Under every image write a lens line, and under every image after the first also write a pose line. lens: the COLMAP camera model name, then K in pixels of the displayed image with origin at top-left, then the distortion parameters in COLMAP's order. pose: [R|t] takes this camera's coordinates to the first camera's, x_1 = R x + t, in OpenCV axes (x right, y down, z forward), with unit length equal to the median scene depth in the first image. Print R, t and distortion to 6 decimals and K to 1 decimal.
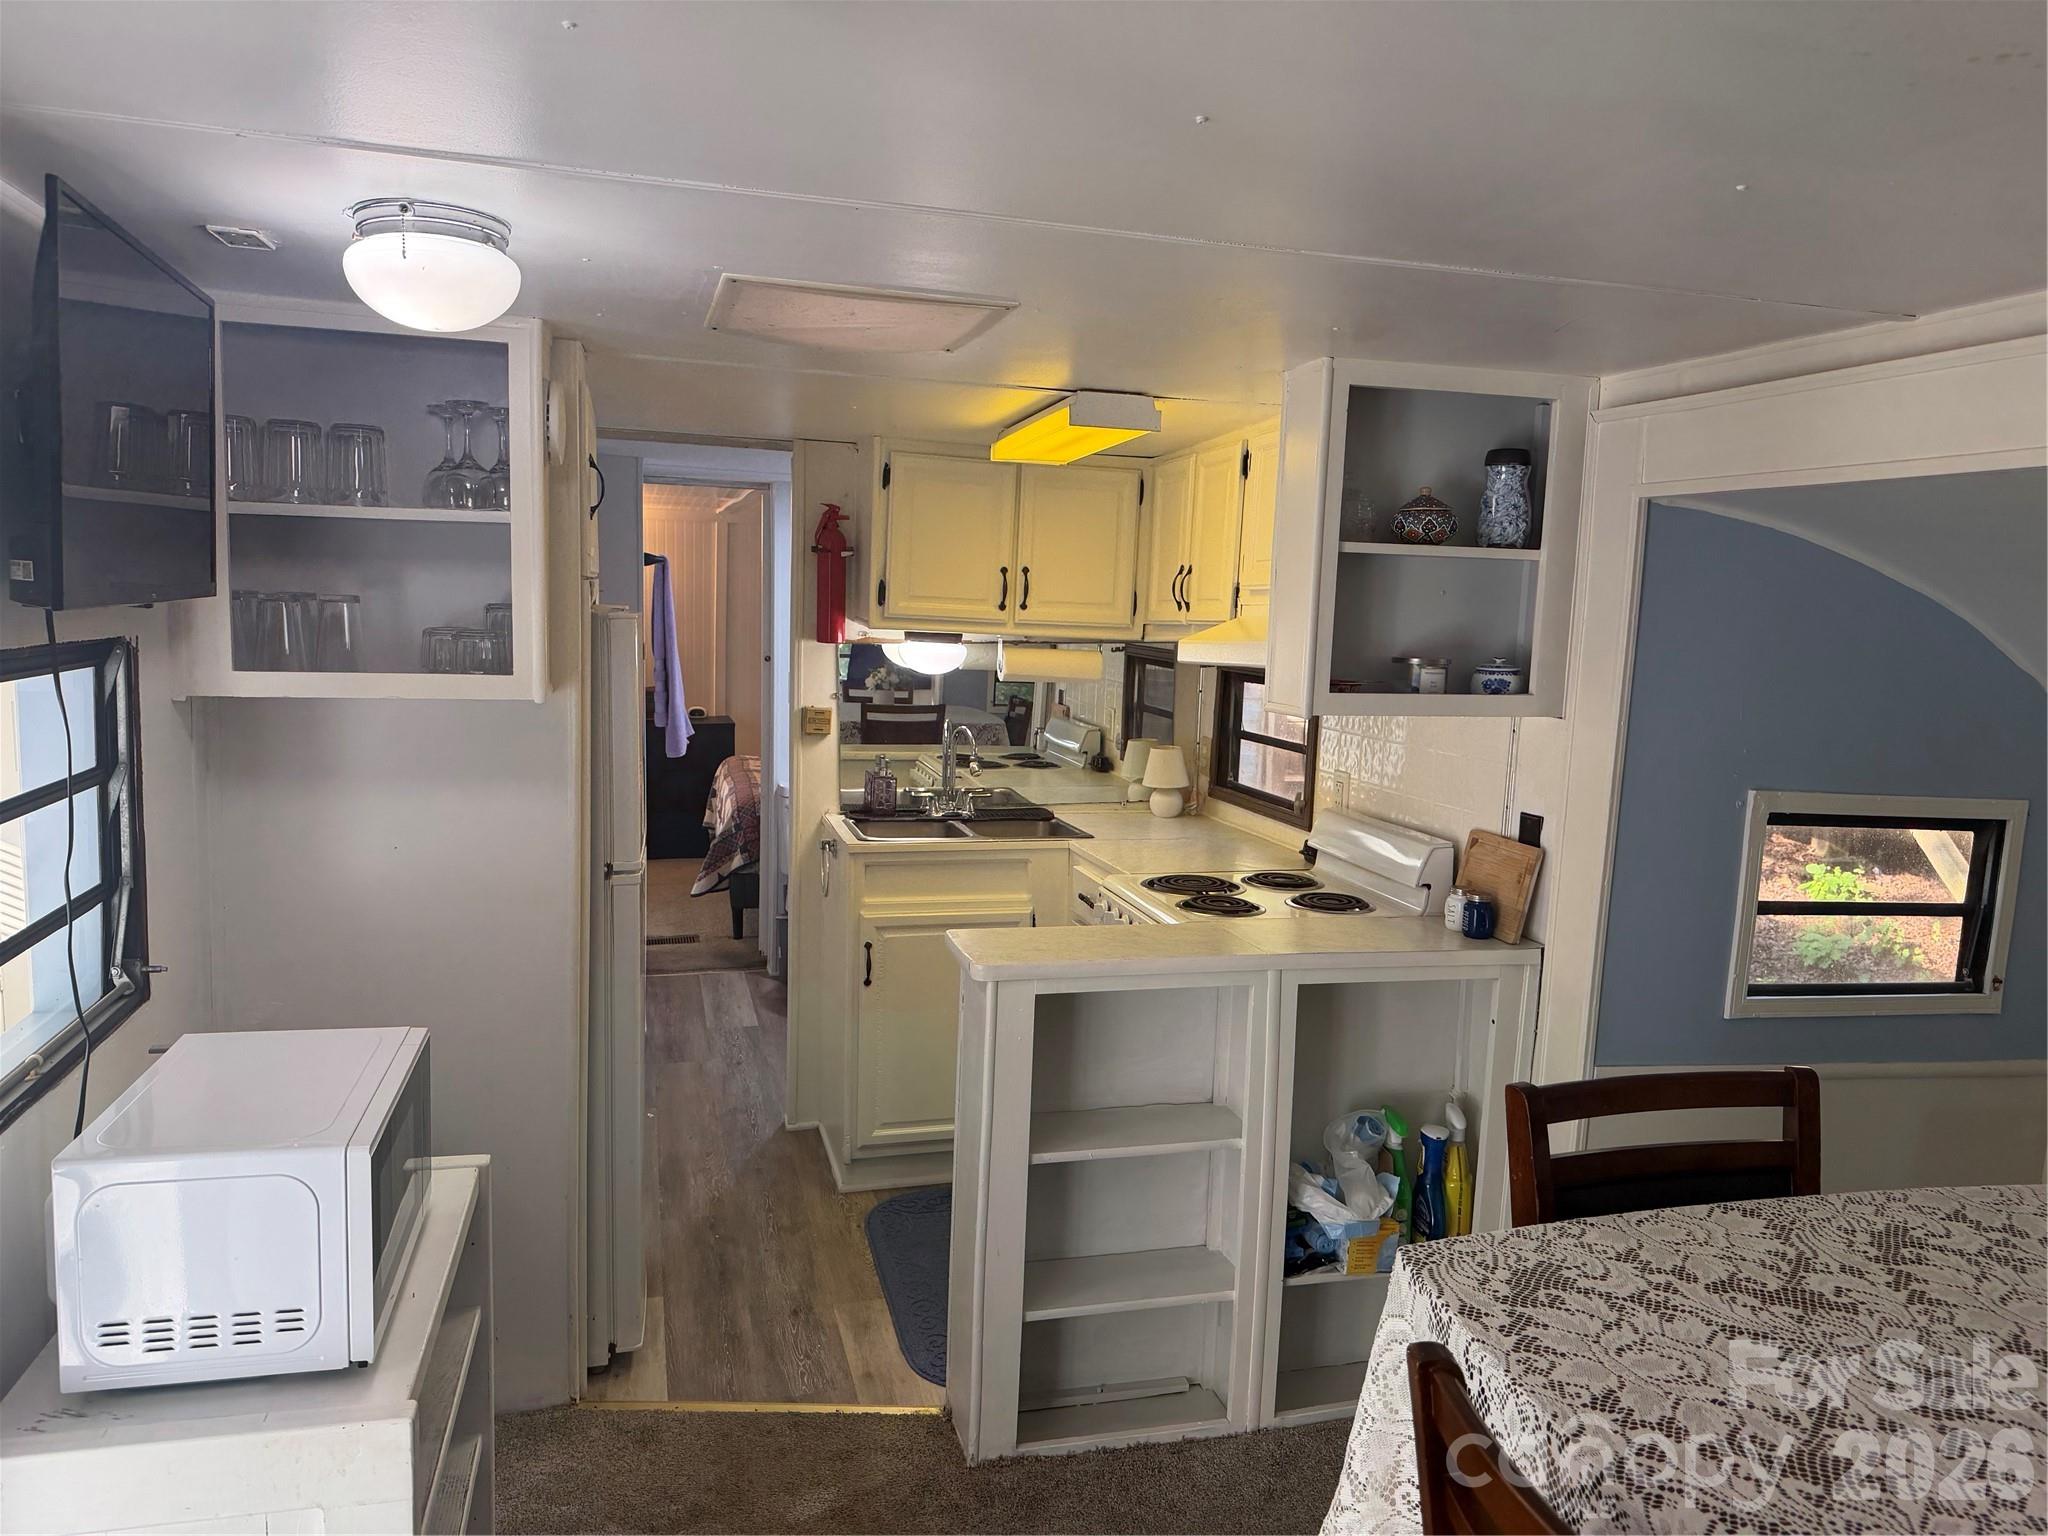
lens RADIAL K [[1434.9, 0, 1026.2], [0, 1434.9, 758.0], [0, 0, 1]] dist [0.072830, -0.112693]
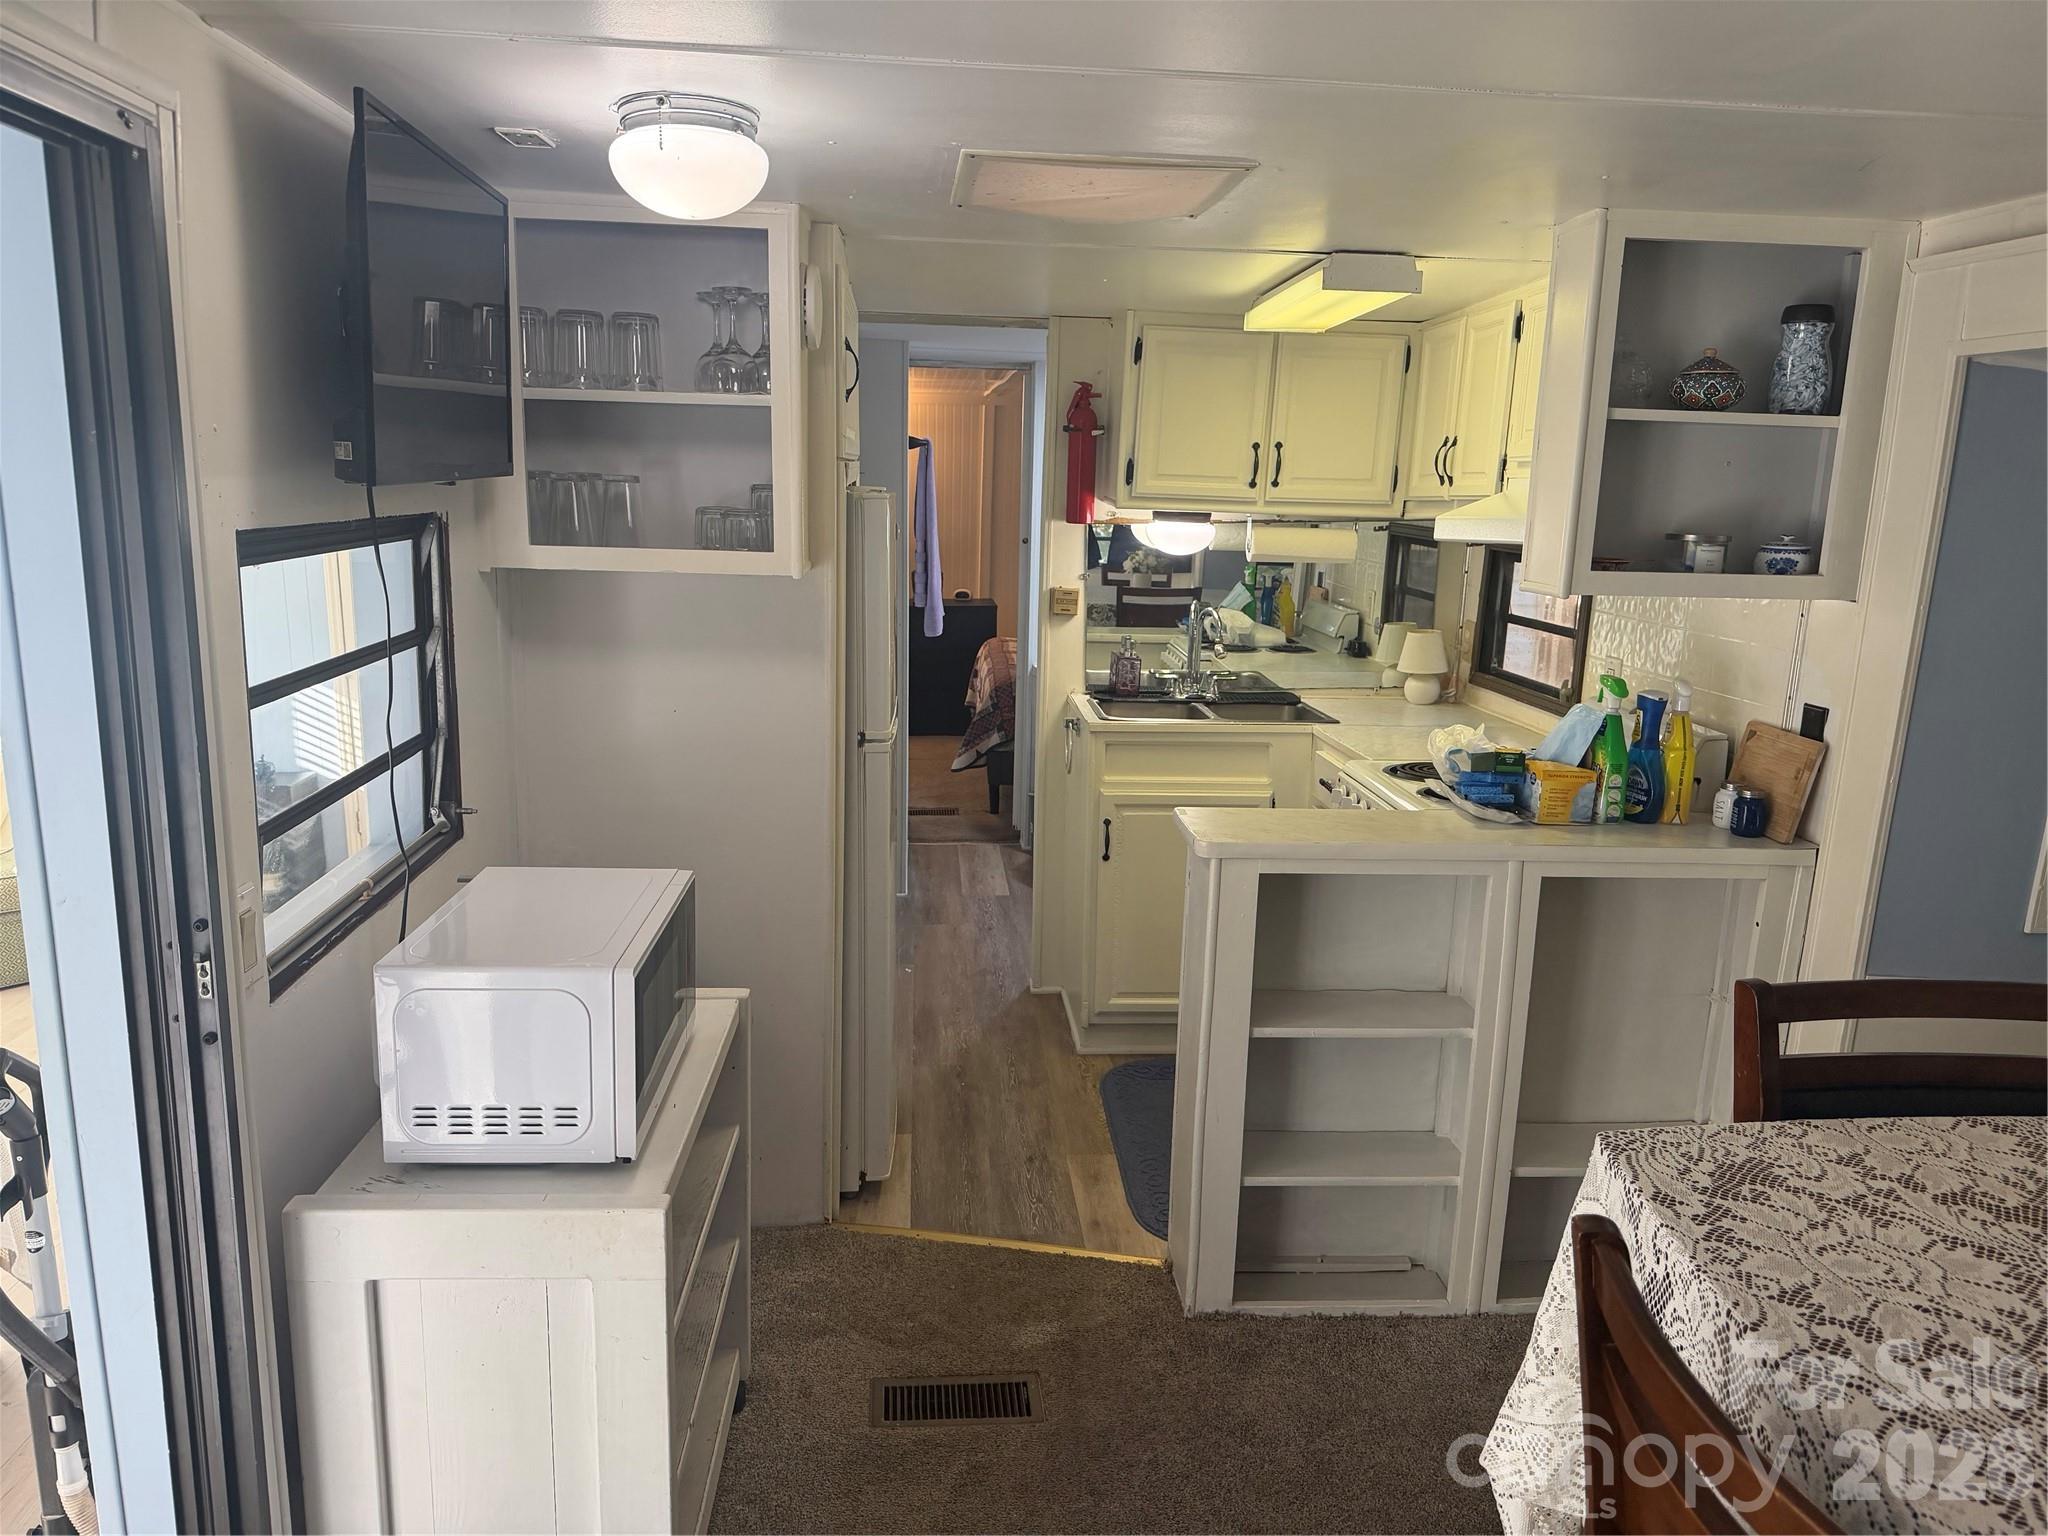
lens RADIAL K [[1434.9, 0, 1012.3], [0, 1434.9, 757.1], [0, 0, 1]] dist [0.072830, -0.112693]
pose [[0.980666, 0.031082, -0.193207, 0.026536], [-0.015769, 0.996647, 0.080294, 0.005525], [0.195054, -0.075694, 0.977867, -0.012267]]
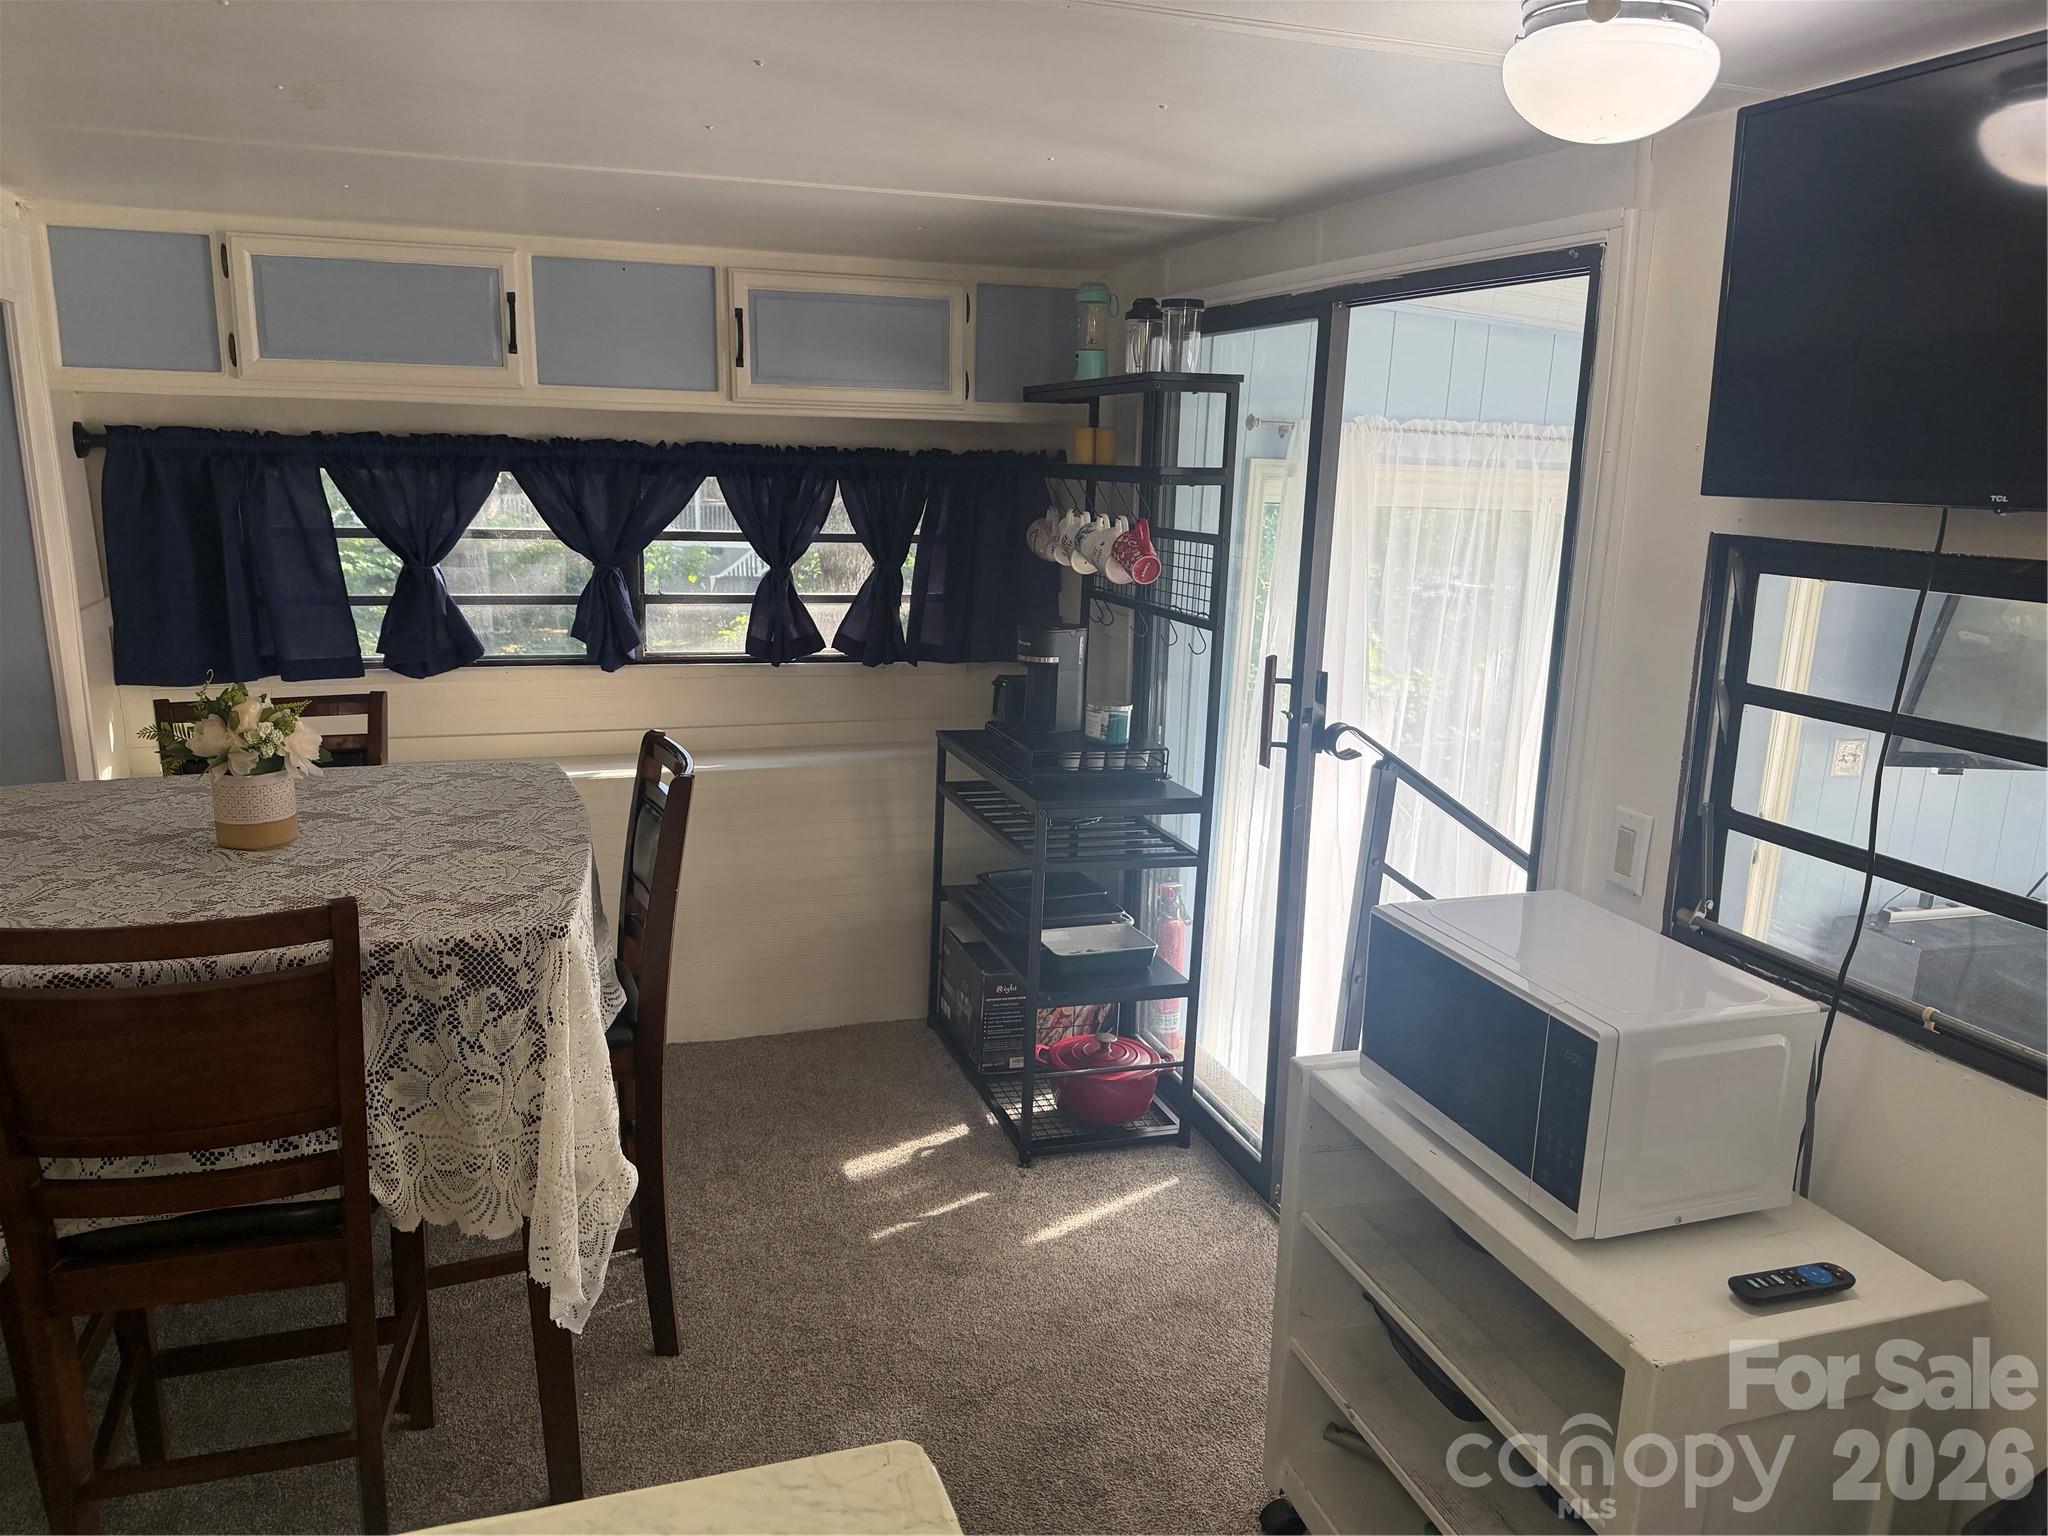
lens RADIAL K [[1434.9, 0, 1021.7], [0, 1434.9, 766.7], [0, 0, 1]] dist [0.072830, -0.112693]
pose [[-0.995573, -0.046674, -0.081582, -0.018508], [-0.070029, 0.947289, 0.312633, -0.120726], [0.062690, 0.316963, -0.946364, 1.187911]]
